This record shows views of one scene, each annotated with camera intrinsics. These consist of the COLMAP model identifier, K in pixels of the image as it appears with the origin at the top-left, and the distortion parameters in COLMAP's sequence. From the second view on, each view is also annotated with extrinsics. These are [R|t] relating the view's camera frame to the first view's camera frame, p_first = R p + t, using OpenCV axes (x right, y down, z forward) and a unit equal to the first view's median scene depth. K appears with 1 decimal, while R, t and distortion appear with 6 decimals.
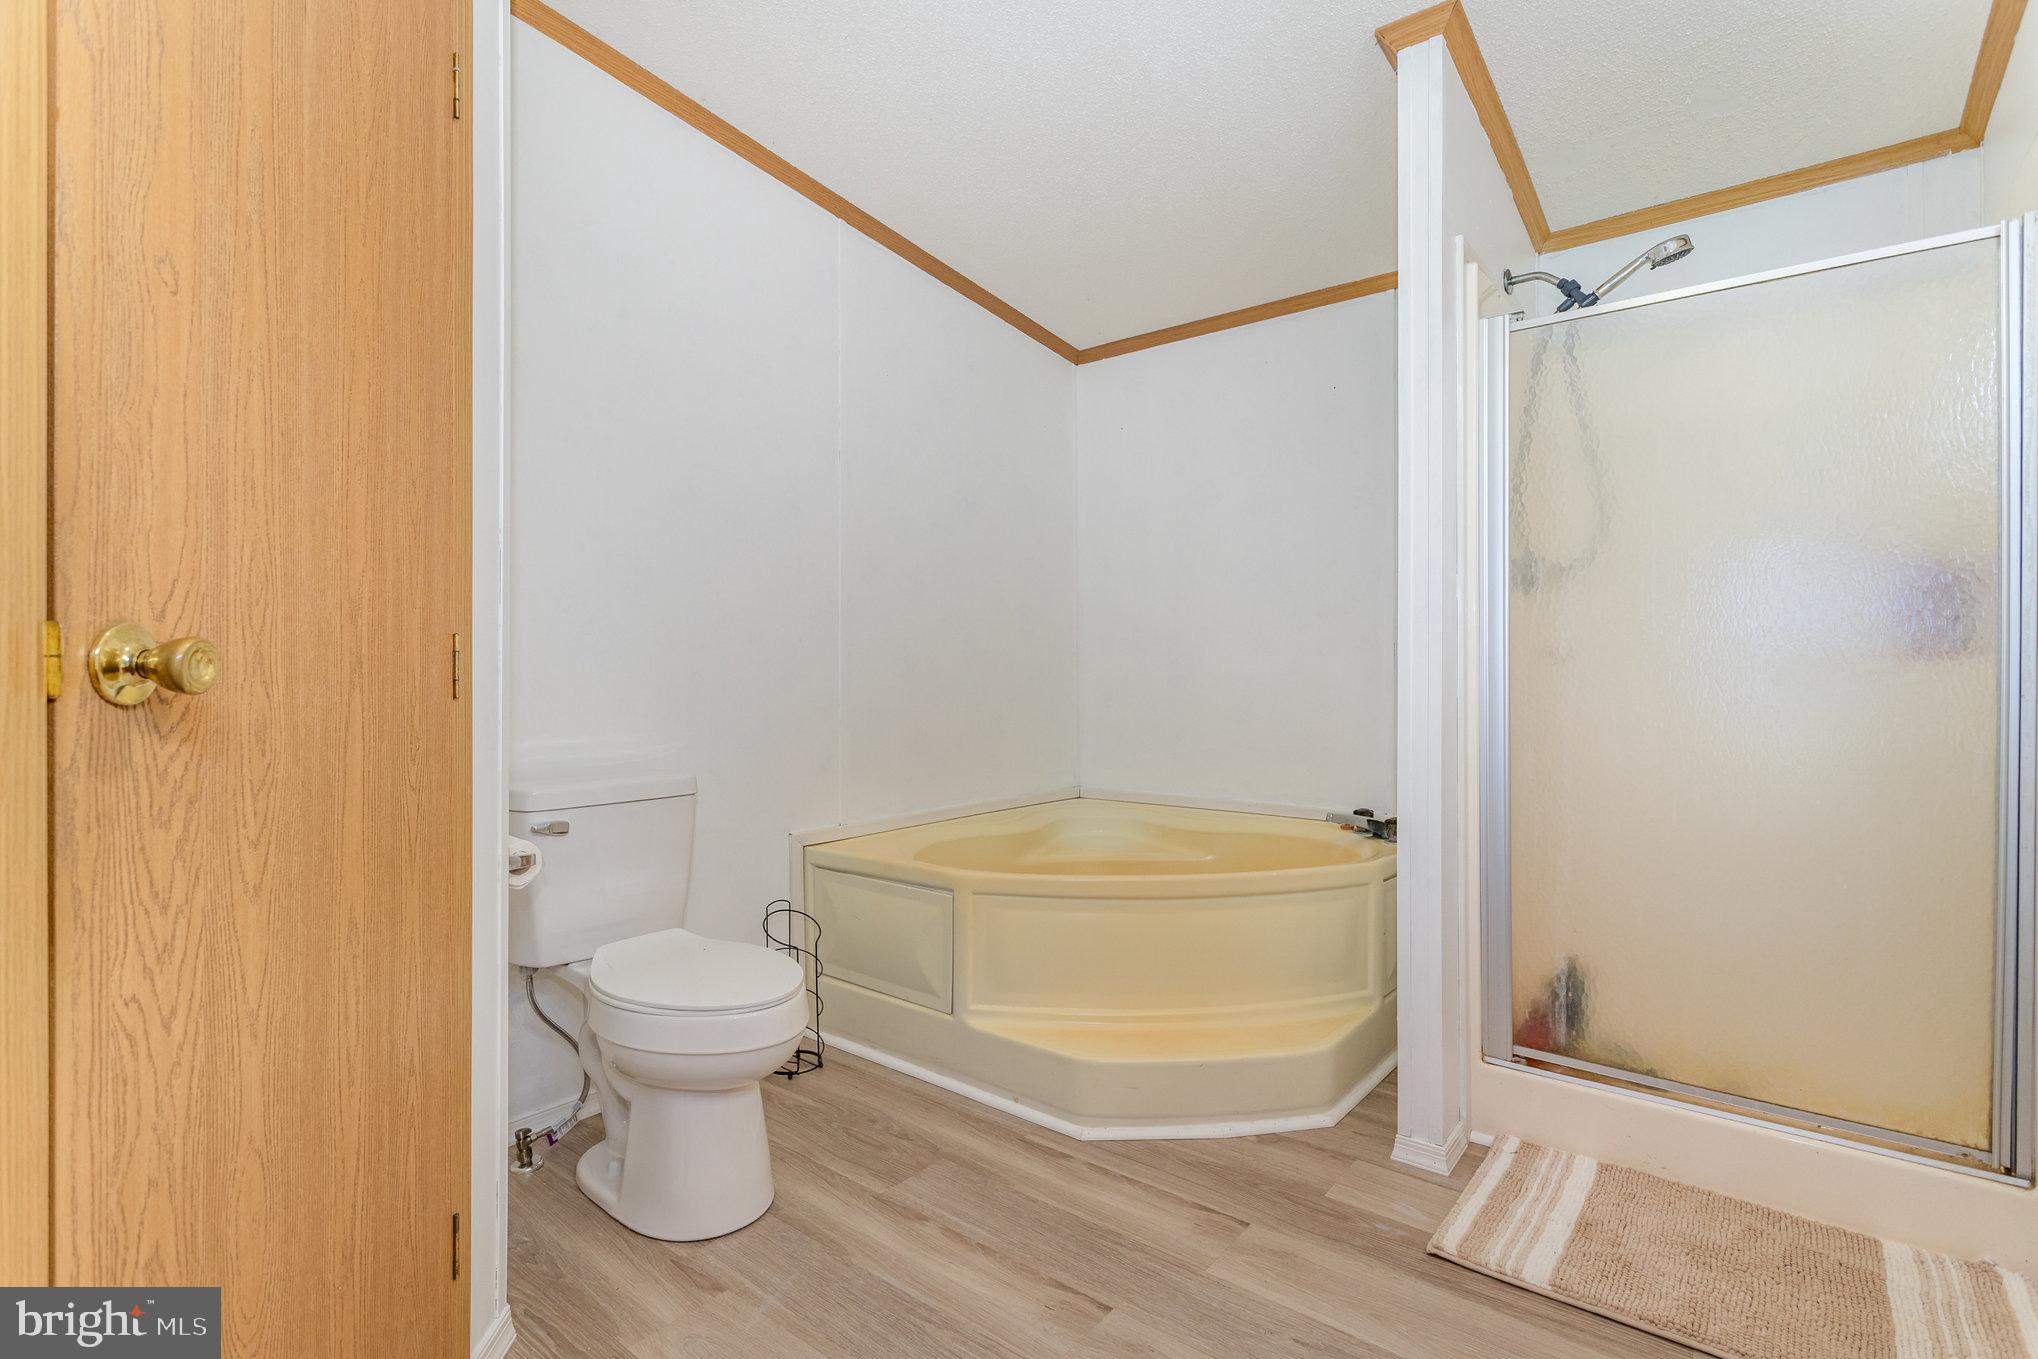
lens RADIAL K [[965.6, 0, 1002.1], [0, 965.6, 666.8], [0, 0, 1]] dist [0.002300, -0.000850]
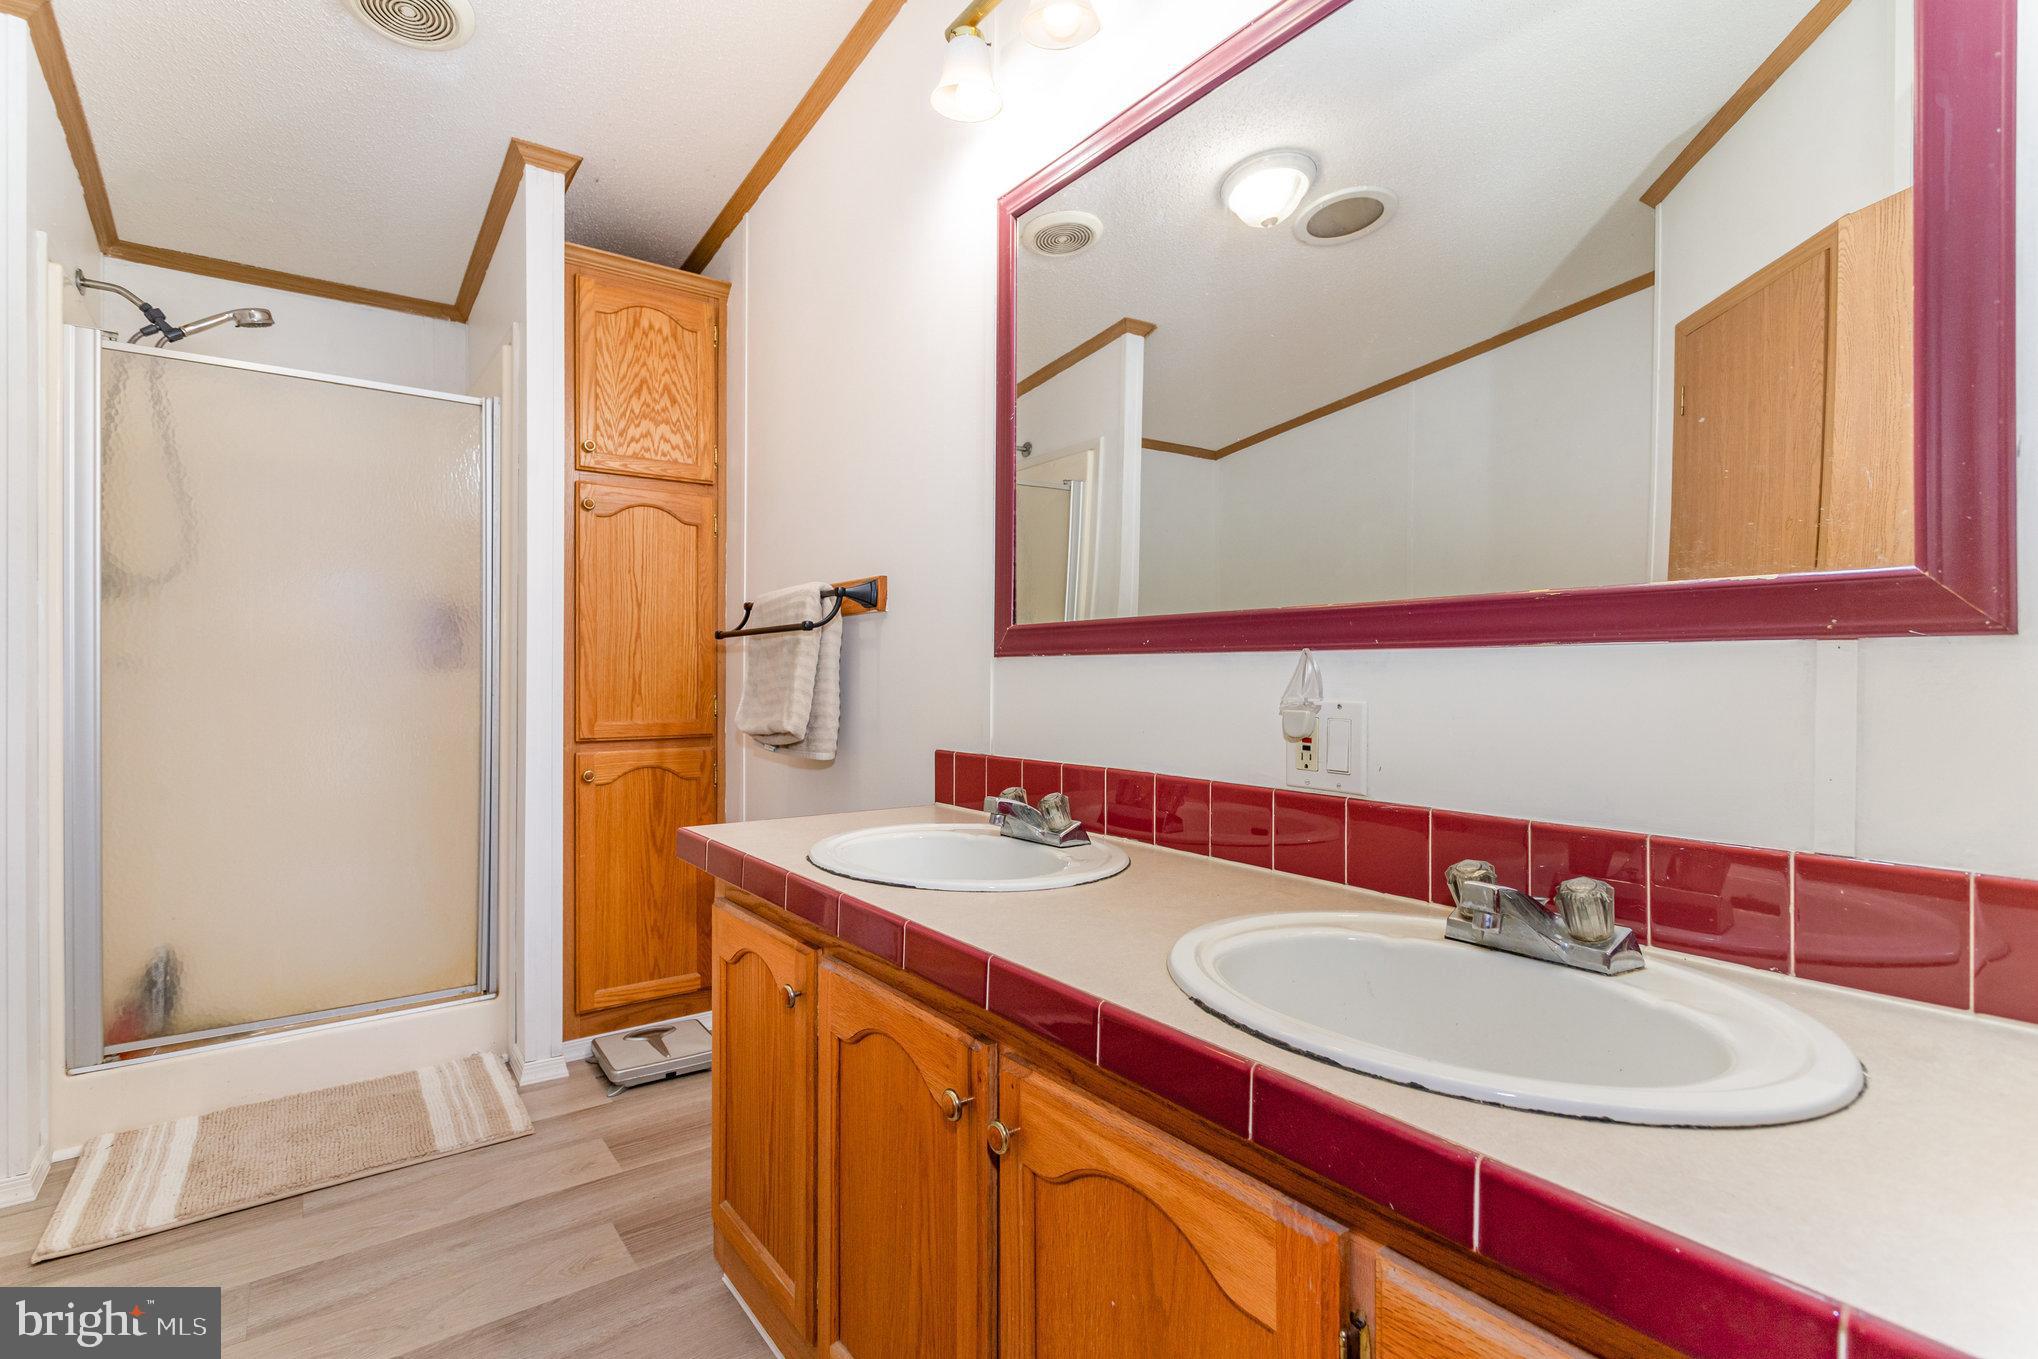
lens RADIAL K [[965.6, 0, 1006.4], [0, 965.6, 675.5], [0, 0, 1]] dist [0.002300, -0.000850]
pose [[0.251501, -0.000500, 0.967857, -0.226538], [-0.000932, 0.999999, 0.000758, -0.002615], [-0.967857, -0.001092, 0.251500, -0.184401]]
